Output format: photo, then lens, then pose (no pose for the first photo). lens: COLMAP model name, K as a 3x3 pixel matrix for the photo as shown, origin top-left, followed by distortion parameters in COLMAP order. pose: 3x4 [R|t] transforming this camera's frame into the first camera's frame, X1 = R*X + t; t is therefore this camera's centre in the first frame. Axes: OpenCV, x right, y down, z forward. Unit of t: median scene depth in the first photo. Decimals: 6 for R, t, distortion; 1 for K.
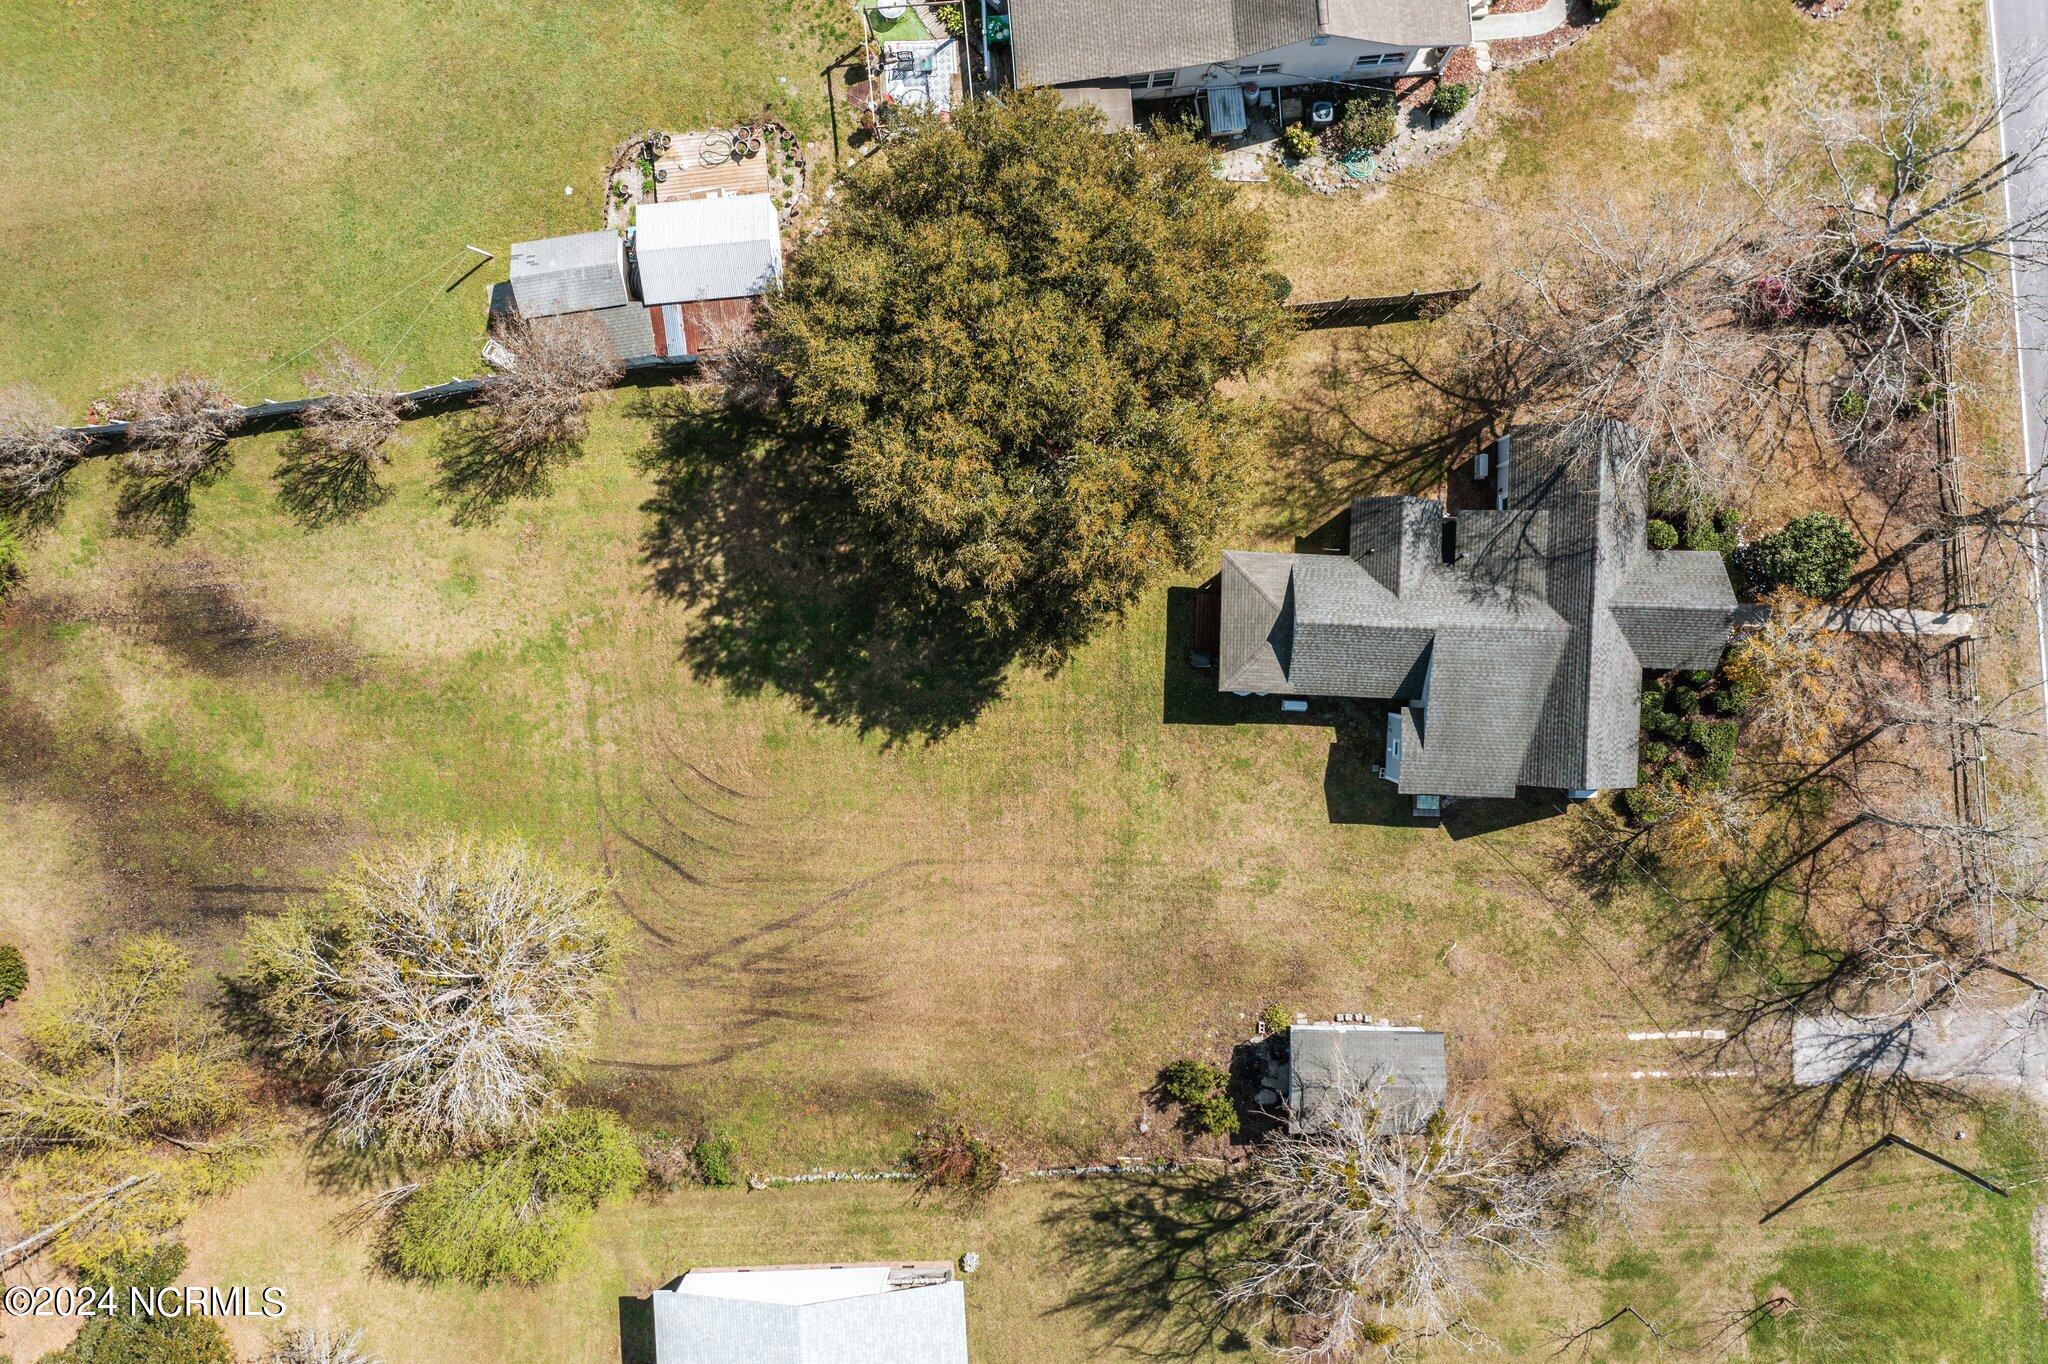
lens RADIAL K [[1613.3, 0, 1008.4], [0, 1613.3, 696.7], [0, 0, 1]] dist [-0.008089, -0.013505]
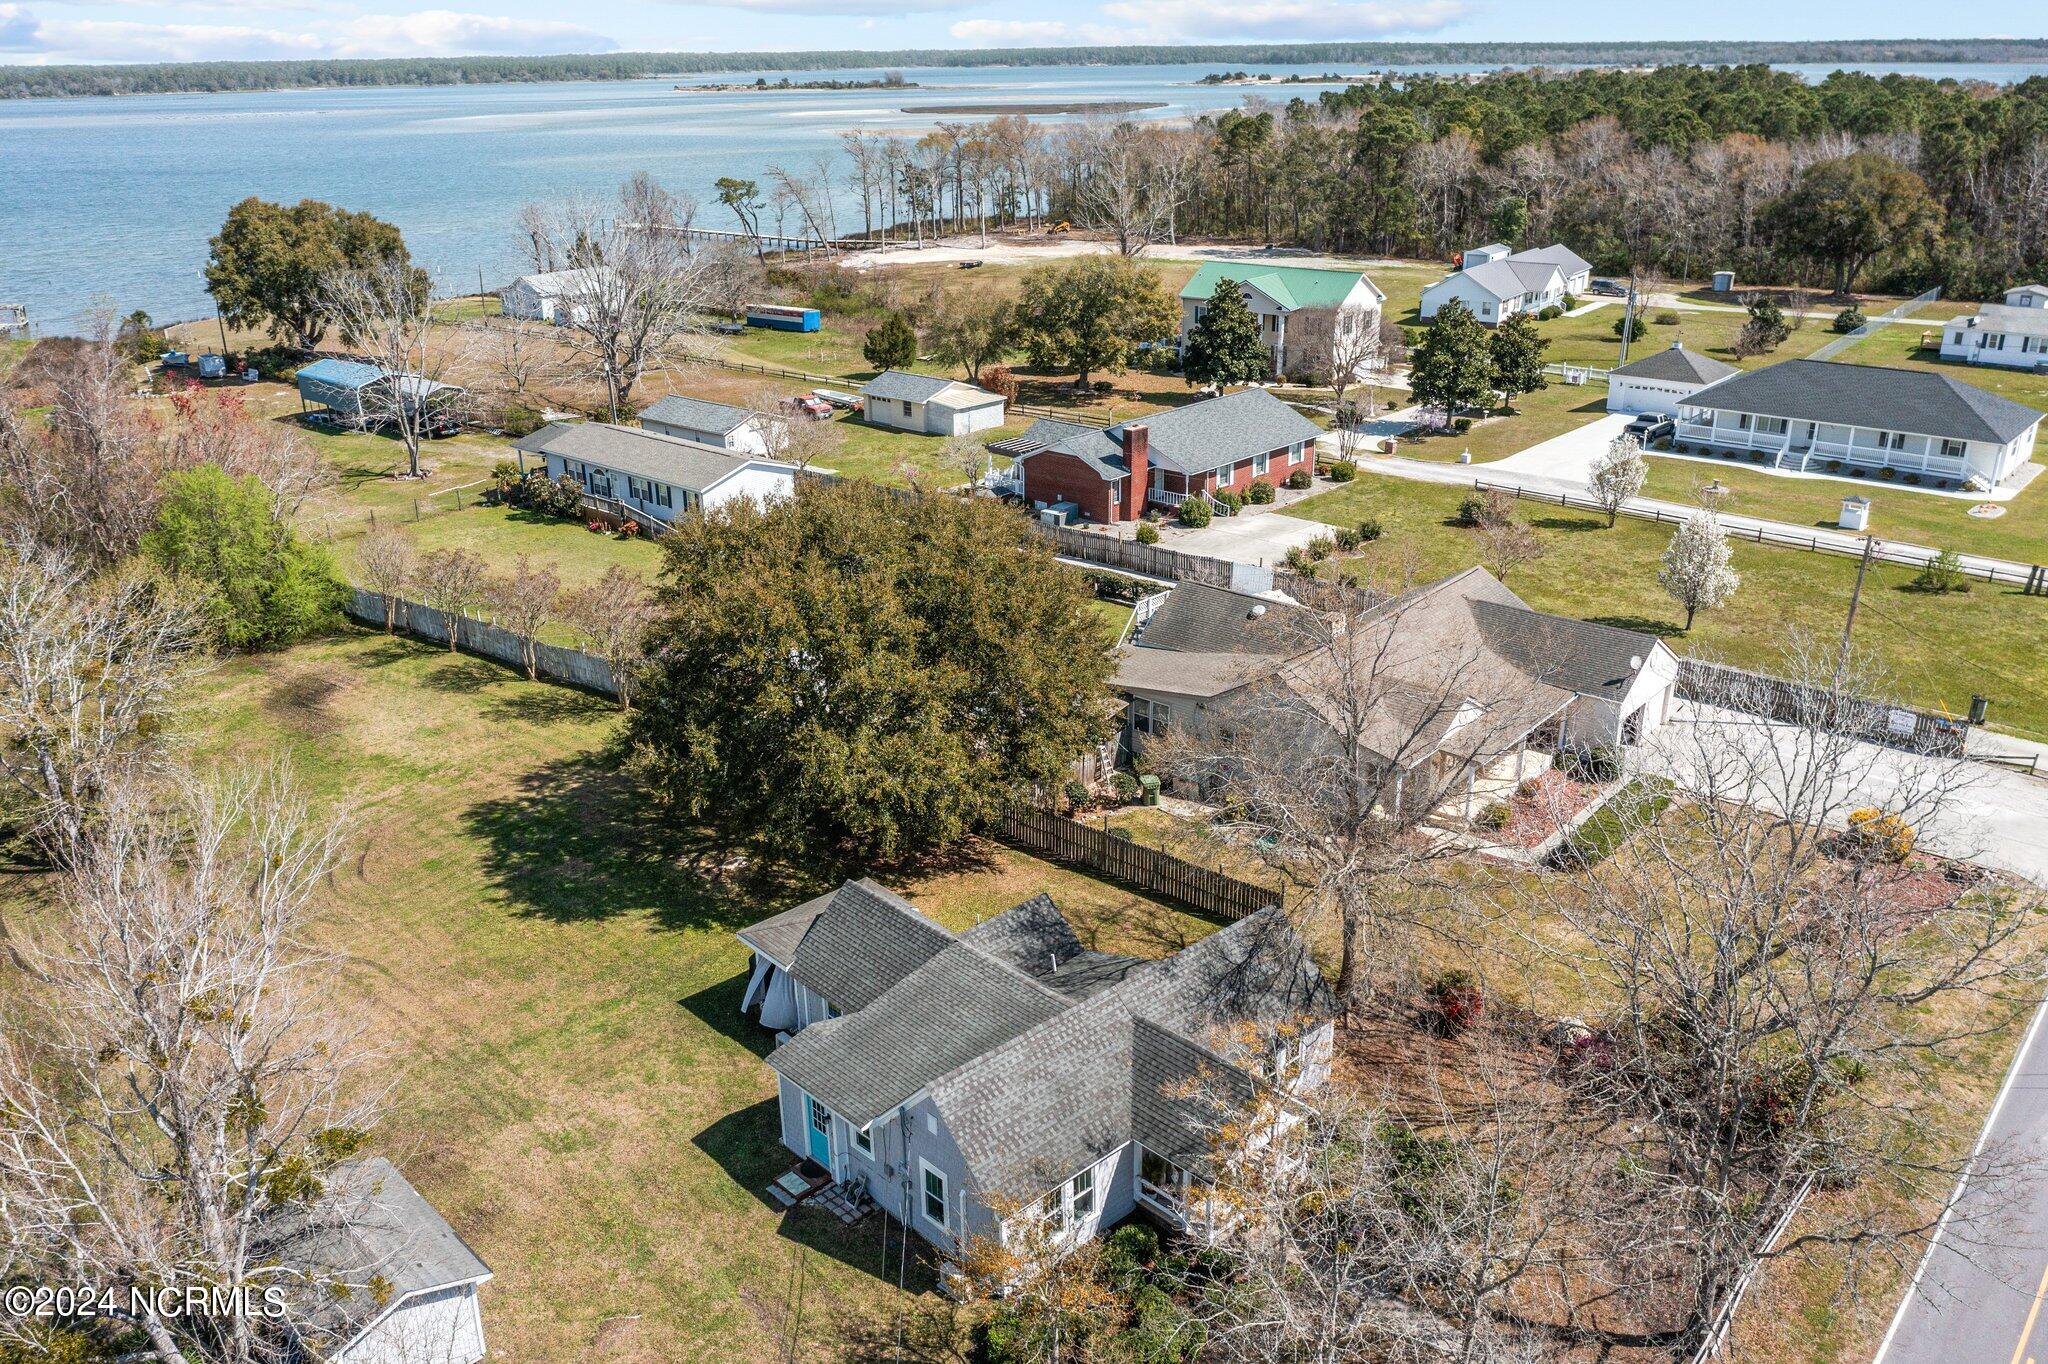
lens RADIAL K [[1611.0, 0, 1030.2], [0, 1611.0, 701.0], [0, 0, 1]] dist [-0.028252, 0.021719]
pose [[0.711079, 0.281172, -0.644445, 0.715241], [-0.702853, 0.259380, -0.662359, 0.394980], [-0.019081, 0.923939, 0.382063, 0.549974]]
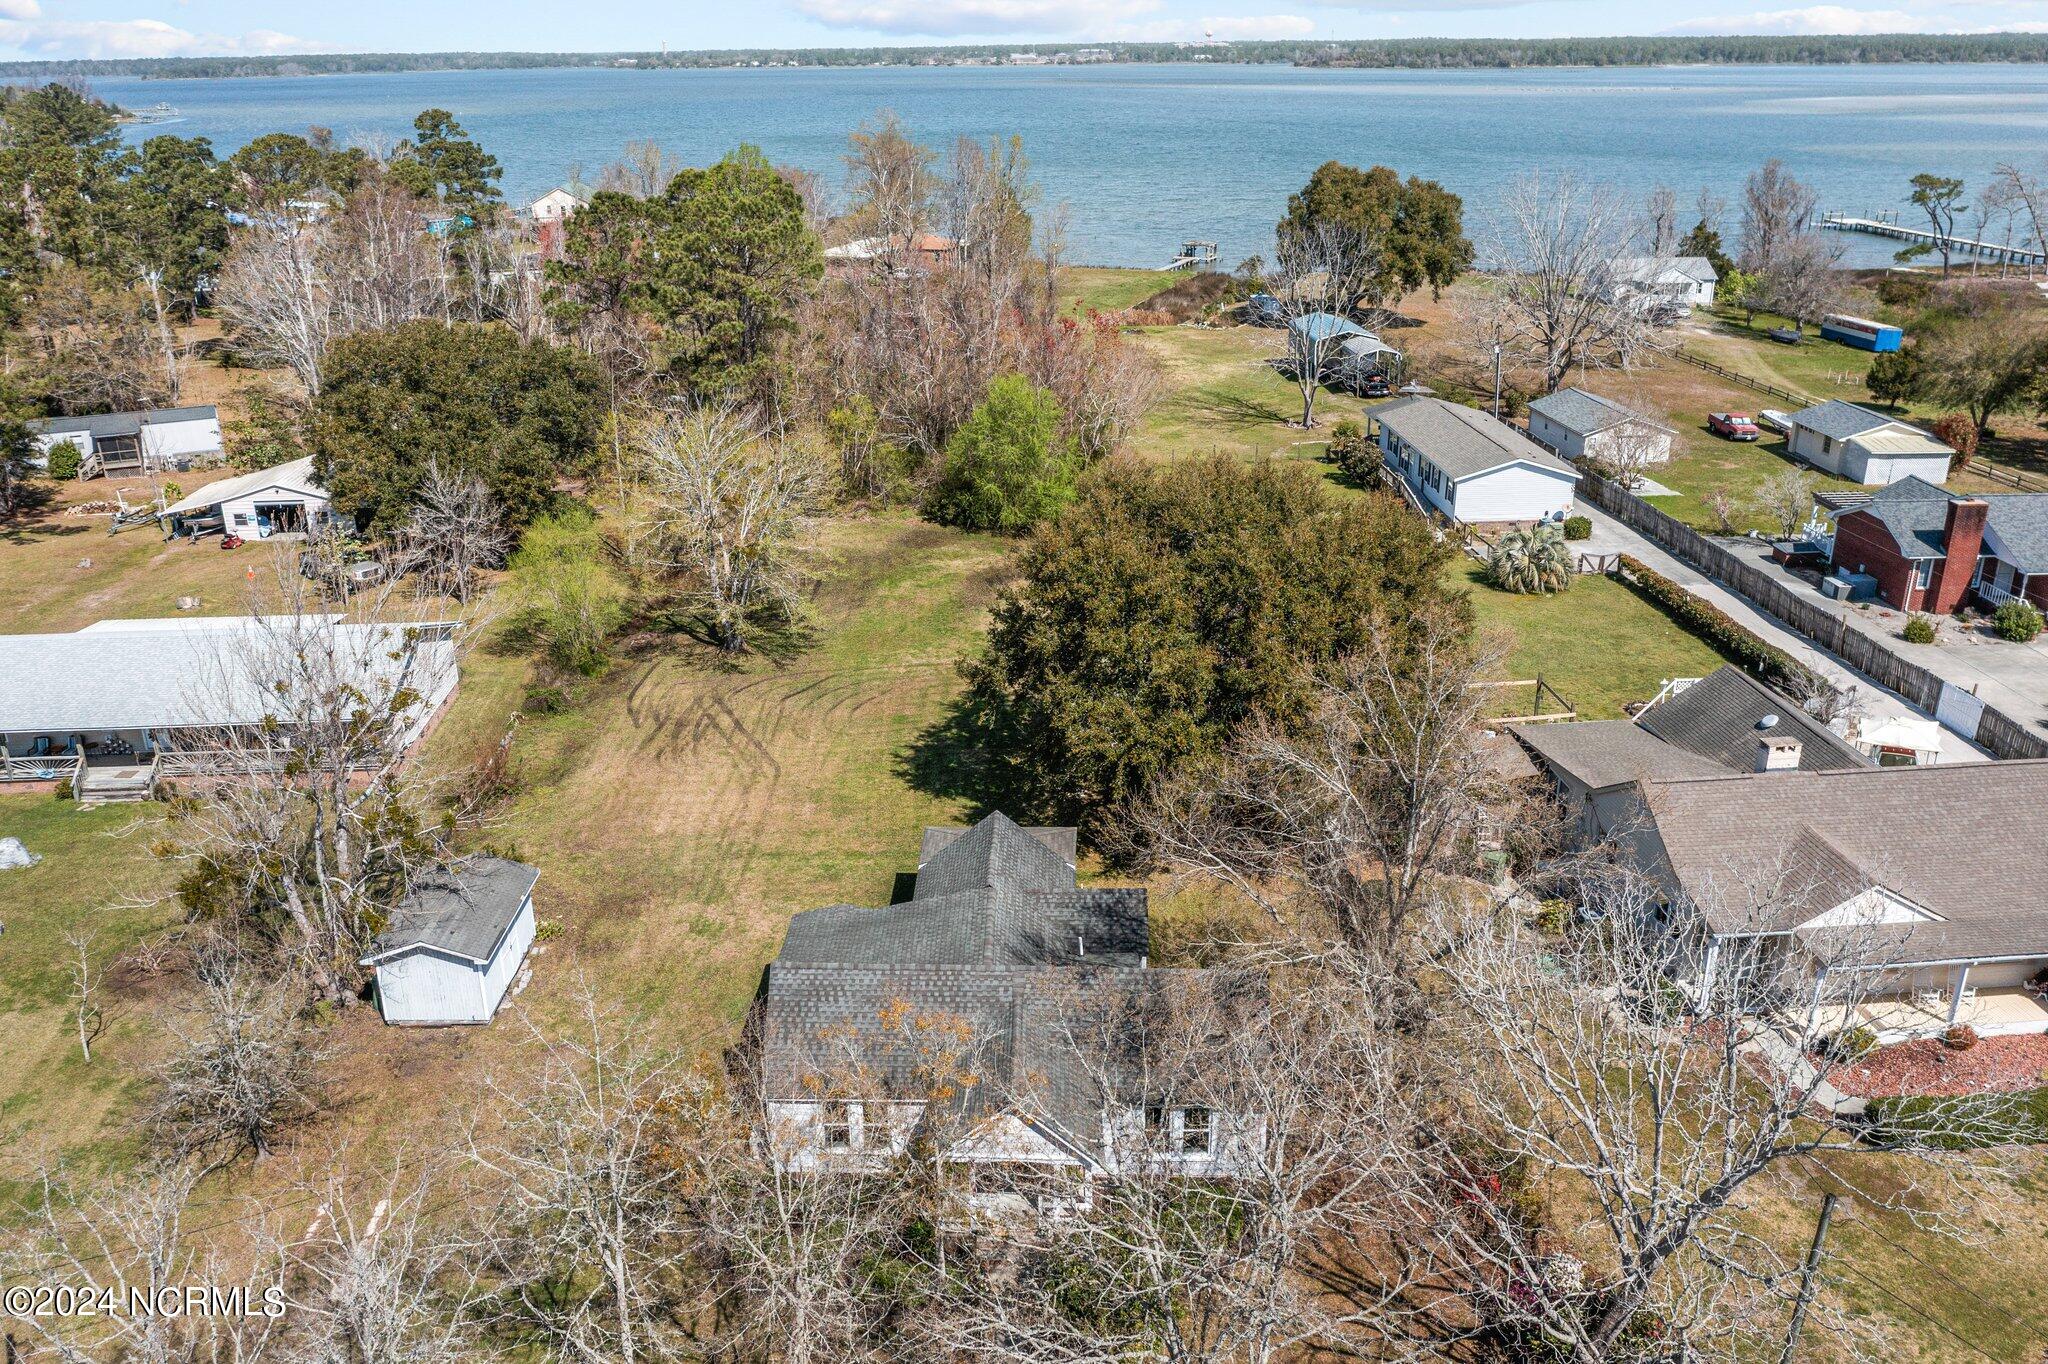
lens RADIAL K [[1630.5, 0, 1033.0], [0, 1630.5, 669.8], [0, 0, 1]] dist [-0.012105, 0.002971]
pose [[0.013650, 0.383802, -0.923314, 0.927104], [-0.999876, -0.002001, -0.015614, -0.048327], [-0.007840, 0.923413, 0.383728, 0.538852]]
